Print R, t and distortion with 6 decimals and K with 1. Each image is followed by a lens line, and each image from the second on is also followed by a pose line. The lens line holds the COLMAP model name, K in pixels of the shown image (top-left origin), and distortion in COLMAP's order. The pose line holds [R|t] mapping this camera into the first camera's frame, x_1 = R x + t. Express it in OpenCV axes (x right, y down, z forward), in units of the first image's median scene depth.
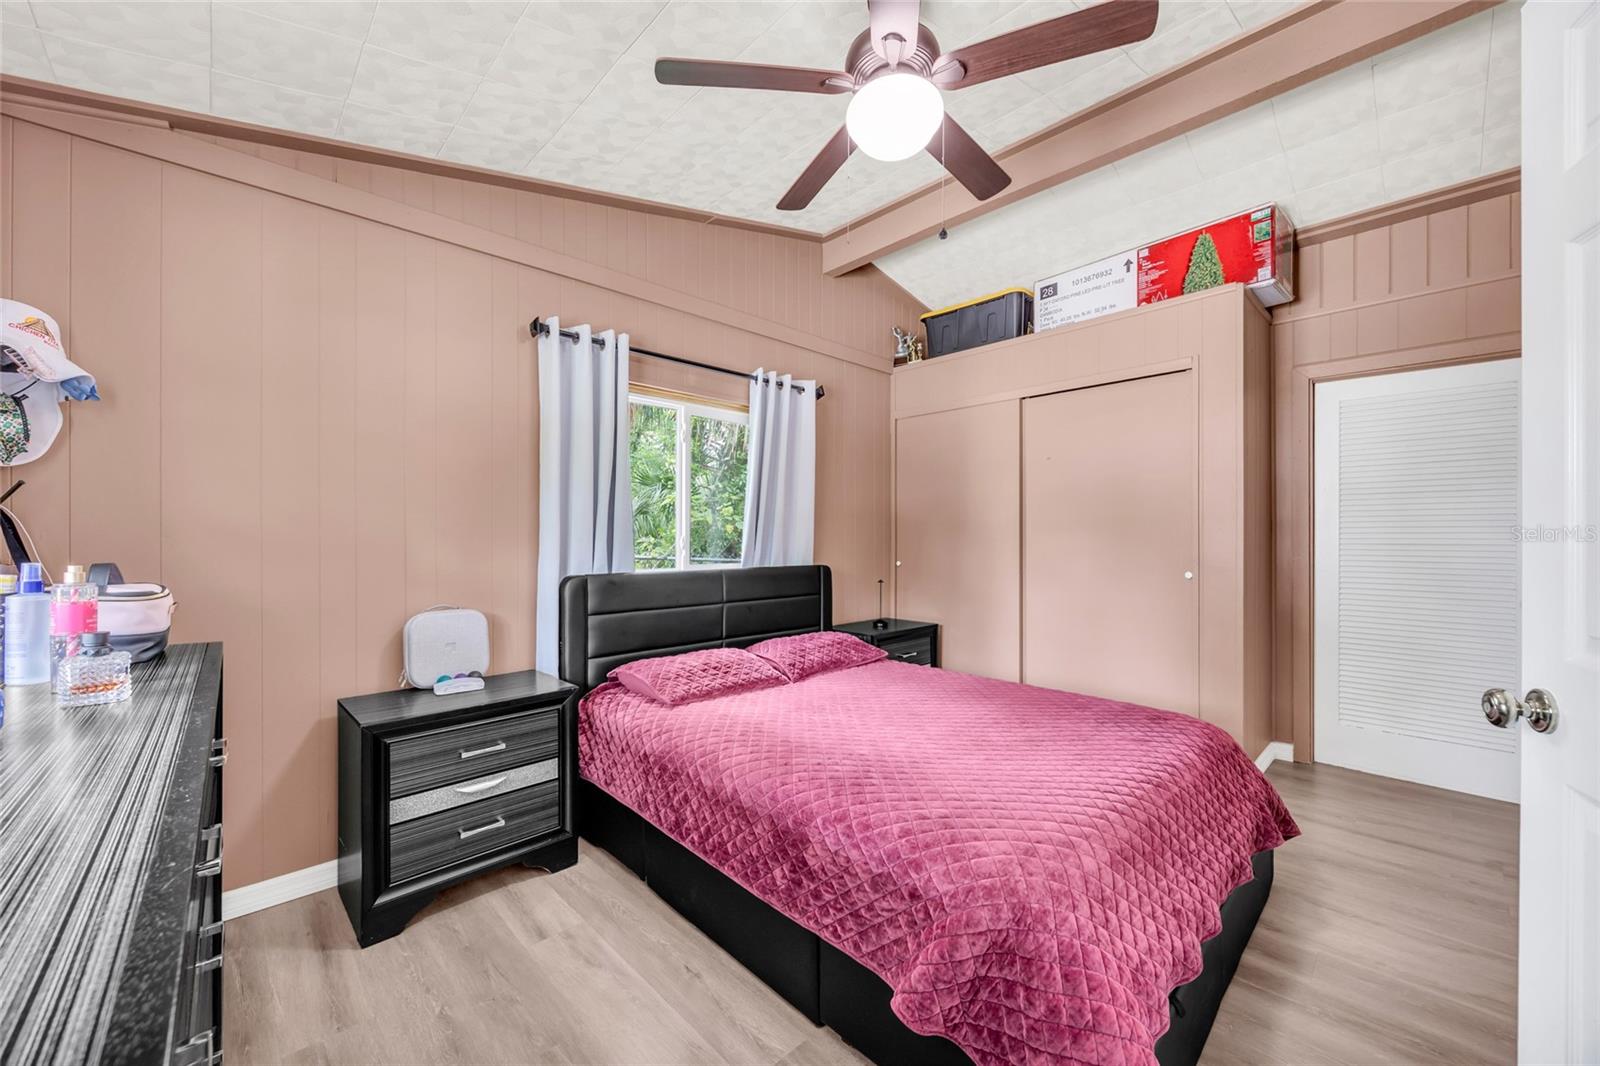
lens RADIAL K [[616.6, 0, 804.6], [0, 616.6, 535.1], [0, 0, 1]] dist [-0.000986, -0.000145]
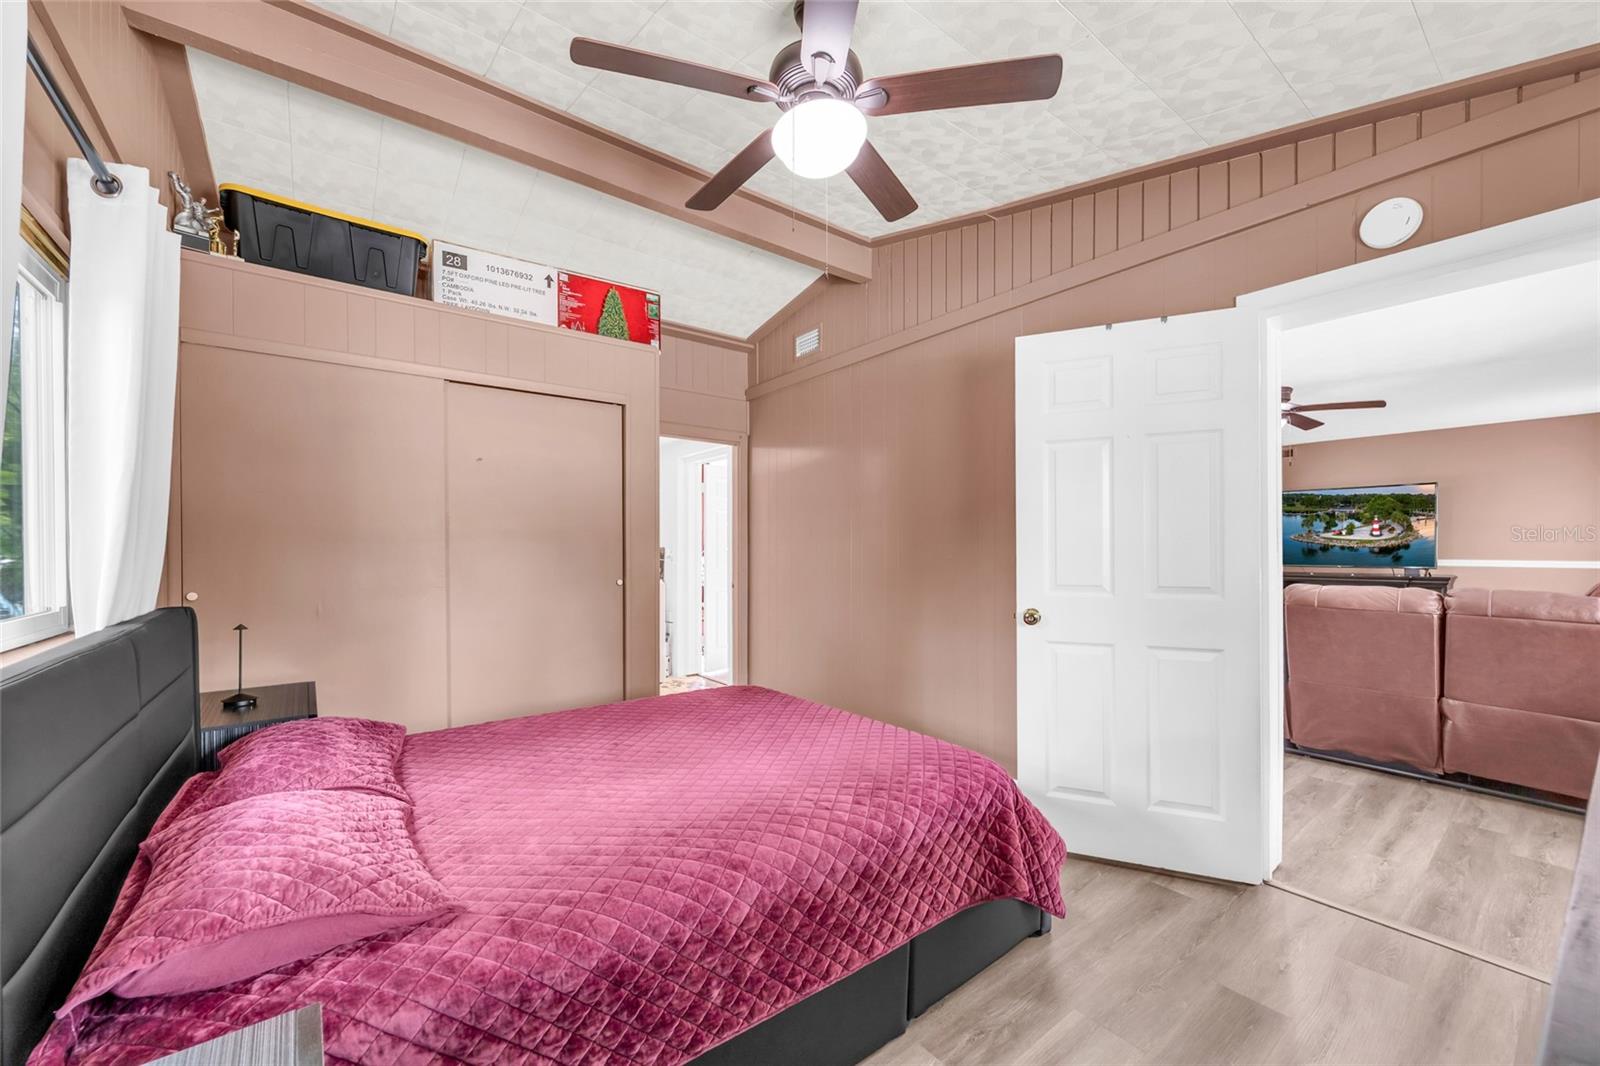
lens RADIAL K [[629.4, 0, 807.8], [0, 629.4, 551.0], [0, 0, 1]] dist [-0.000734, -0.000004]
pose [[0.117124, -0.001679, 0.993116, -0.459305], [-0.006027, 0.999979, 0.002401, -0.000906], [-0.993099, -0.006267, 0.117111, 0.466699]]
